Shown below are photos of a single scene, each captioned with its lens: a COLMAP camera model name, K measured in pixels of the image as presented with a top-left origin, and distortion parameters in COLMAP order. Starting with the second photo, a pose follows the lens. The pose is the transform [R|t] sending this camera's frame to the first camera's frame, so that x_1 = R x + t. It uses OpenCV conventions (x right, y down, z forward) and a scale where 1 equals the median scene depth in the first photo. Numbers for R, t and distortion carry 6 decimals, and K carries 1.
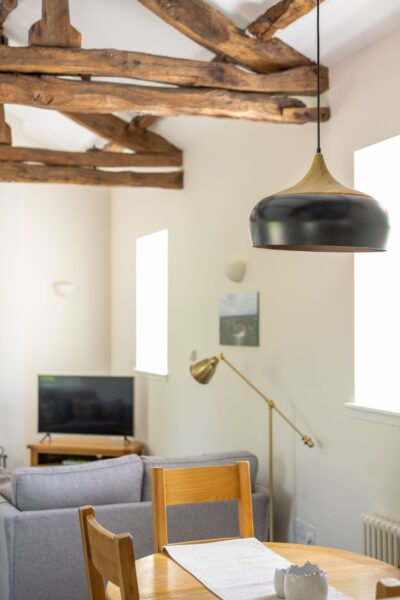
lens RADIAL K [[831.9, 0, 197.4], [0, 831.9, 301.4], [0, 0, 1]] dist [-0.031733, 0.105381]
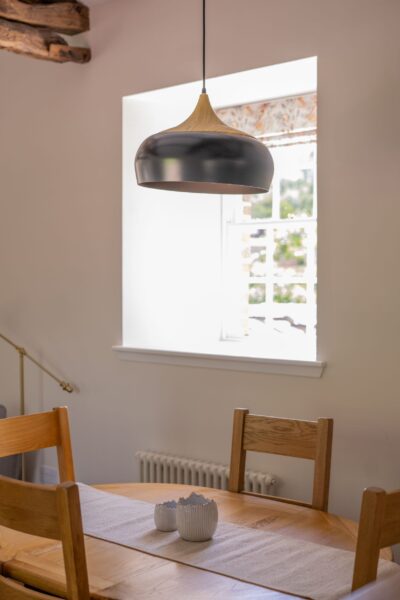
lens RADIAL K [[831.9, 0, 197.4], [0, 831.9, 301.4], [0, 0, 1]] dist [-0.031733, 0.105381]
pose [[0.881662, -0.013810, 0.471680, -0.203034], [-0.012245, 0.998565, 0.052126, 0.013131], [-0.471723, -0.051733, 0.880228, 0.058936]]
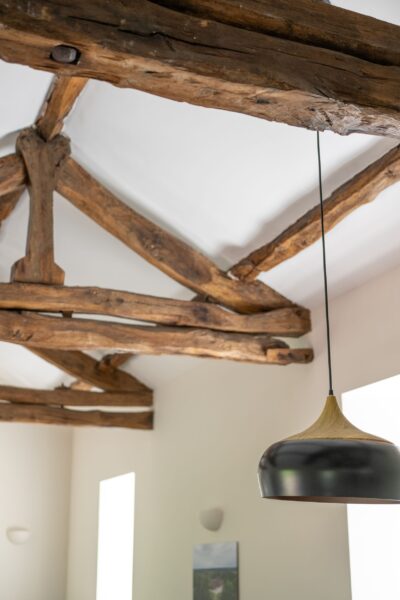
lens RADIAL K [[831.9, 0, 197.4], [0, 831.9, 301.4], [0, 0, 1]] dist [-0.031733, 0.105381]
pose [[0.998208, 0.019919, 0.056426, -0.034980], [-0.003187, 0.959329, -0.282271, -0.009156], [-0.059754, 0.281586, 0.957674, 0.050294]]
